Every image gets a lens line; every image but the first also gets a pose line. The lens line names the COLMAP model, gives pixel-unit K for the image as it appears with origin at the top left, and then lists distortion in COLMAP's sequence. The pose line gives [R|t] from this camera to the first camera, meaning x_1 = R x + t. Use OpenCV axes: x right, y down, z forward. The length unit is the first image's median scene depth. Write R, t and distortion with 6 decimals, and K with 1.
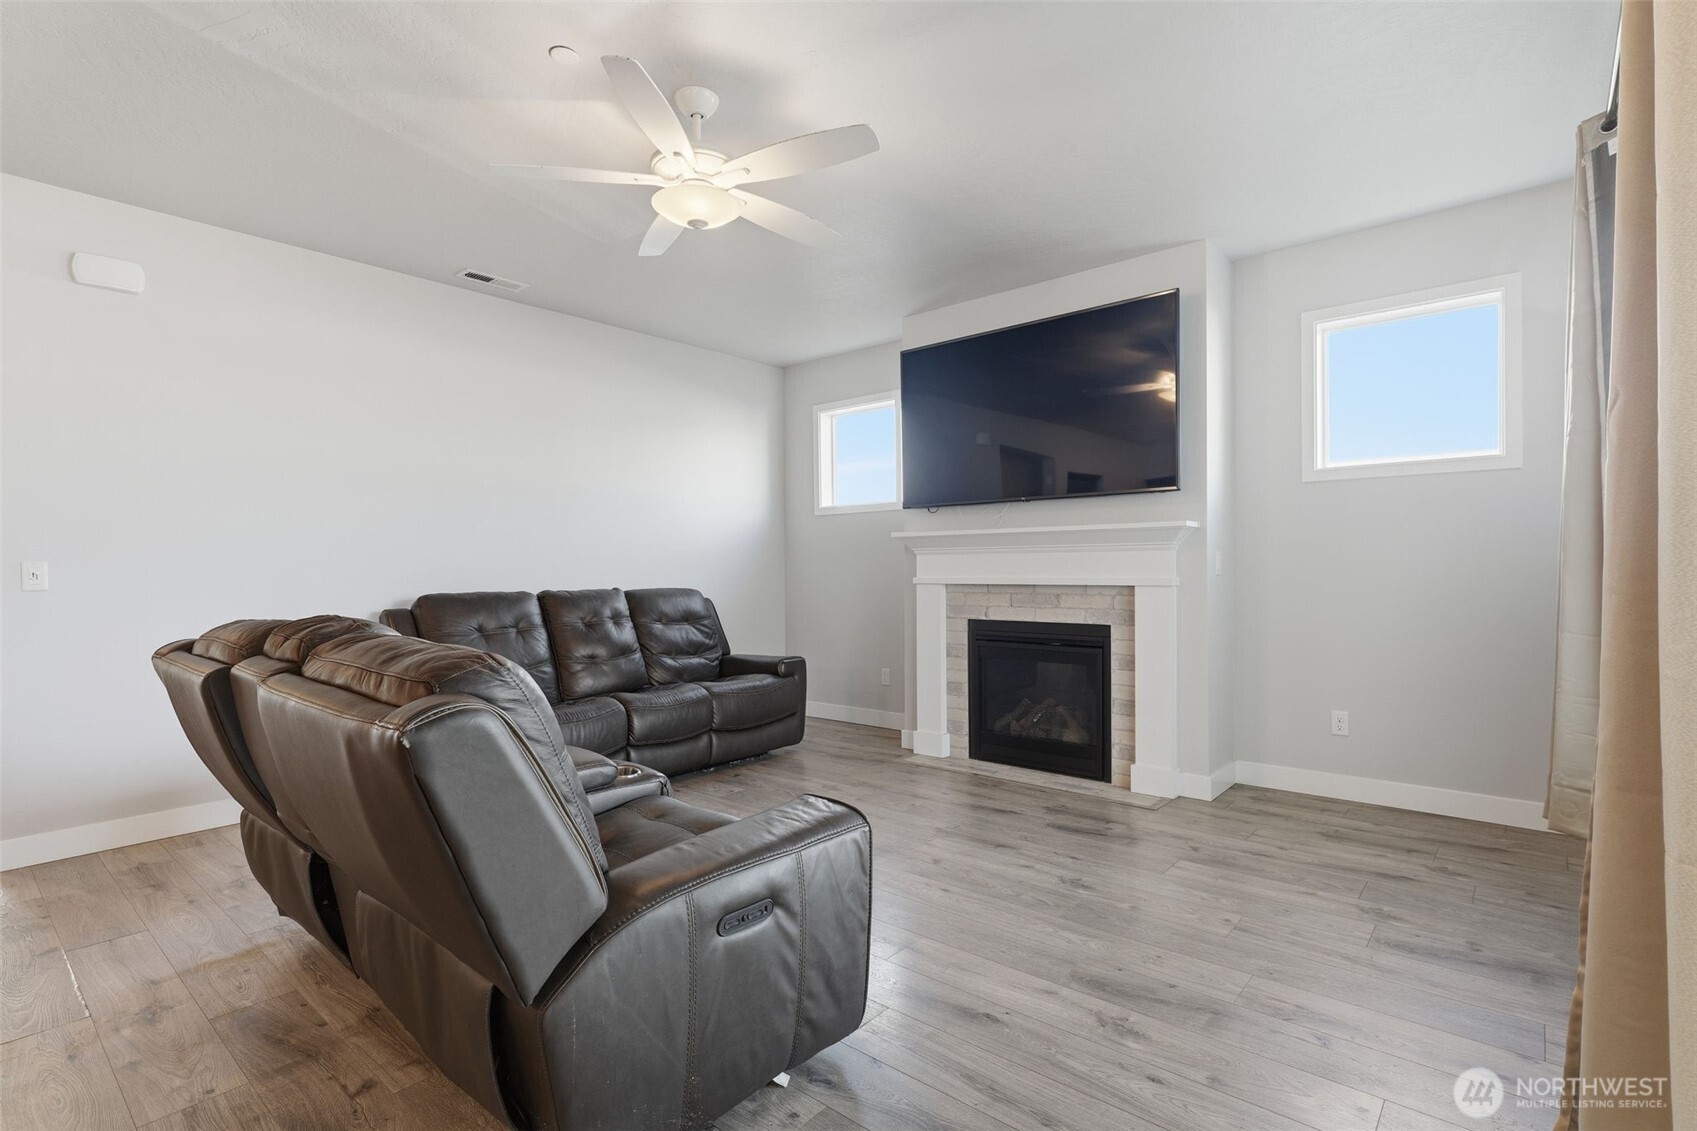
lens RADIAL K [[802.2, 0, 857.3], [0, 802.2, 578.7], [0, 0, 1]] dist [-0.000844, -0.000549]
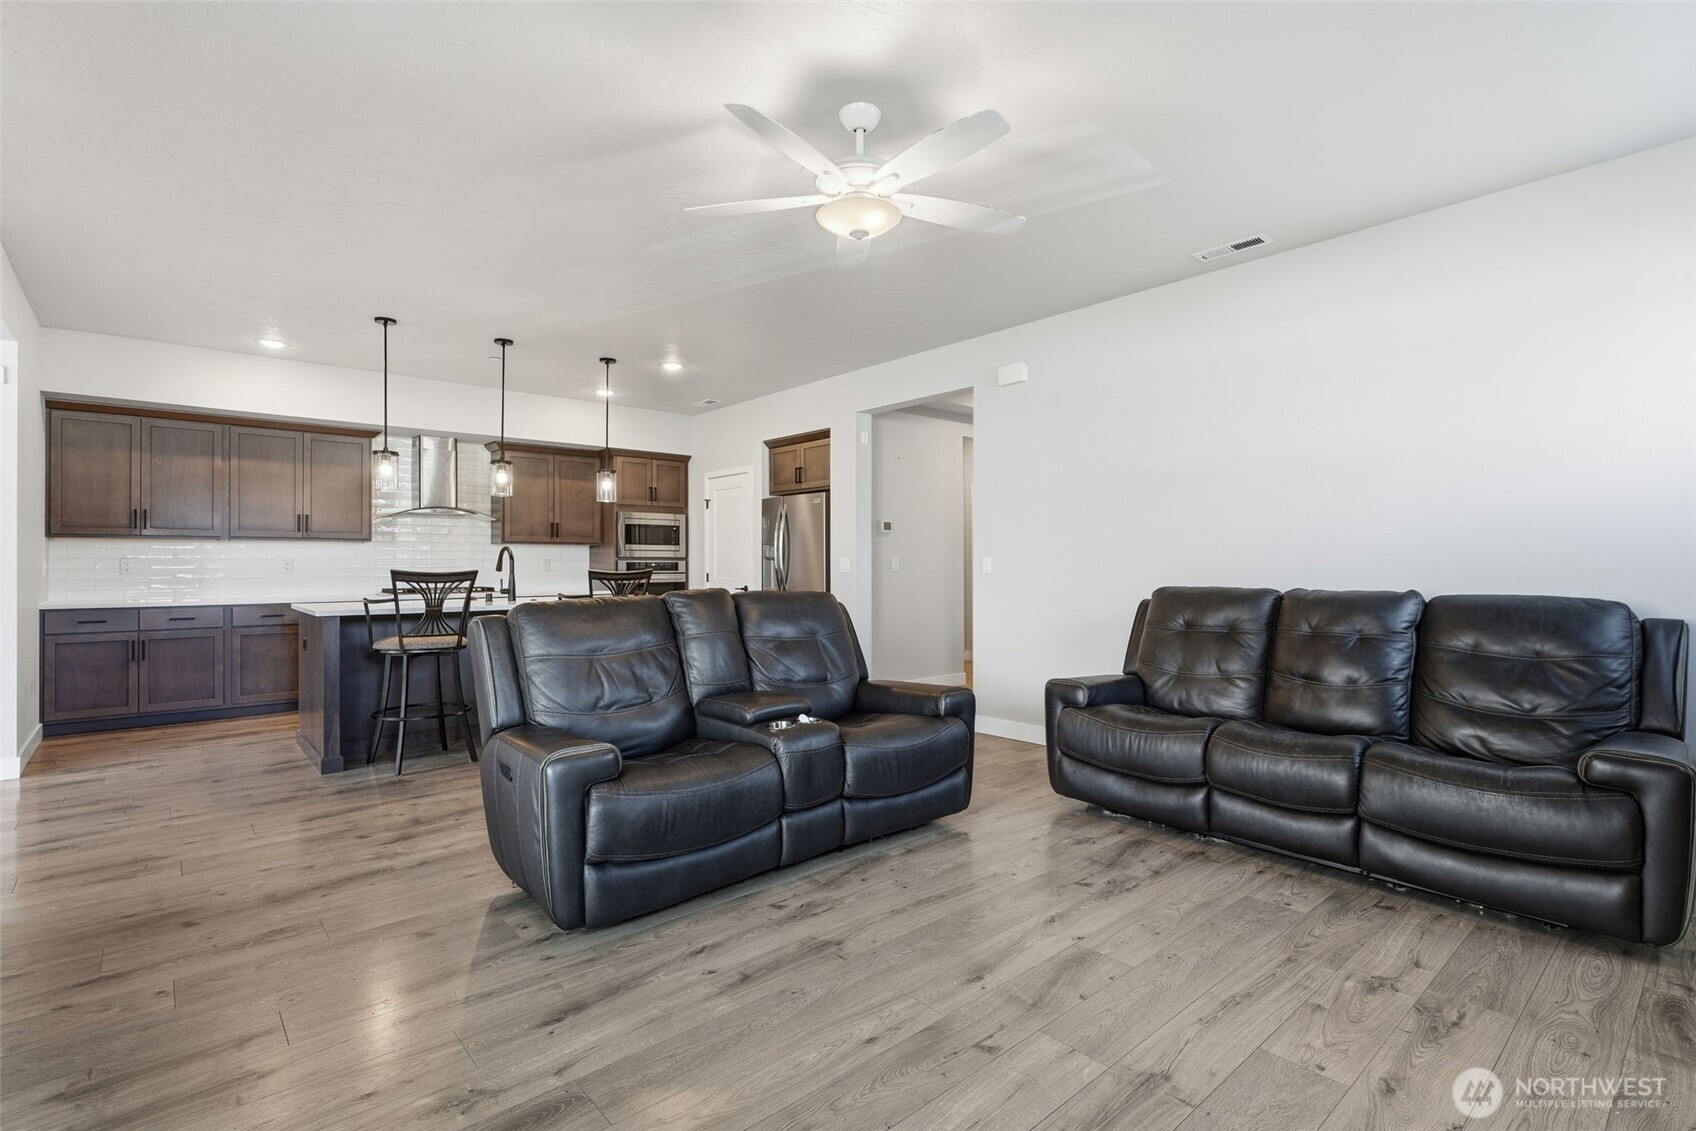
lens RADIAL K [[801.7, 0, 860.2], [0, 801.7, 559.0], [0, 0, 1]] dist [-0.000844, -0.000549]
pose [[-0.139580, 0.005407, -0.990196, 0.532133], [-0.010402, 0.999922, 0.006926, -0.017470], [0.990156, 0.011266, -0.139513, 0.734514]]
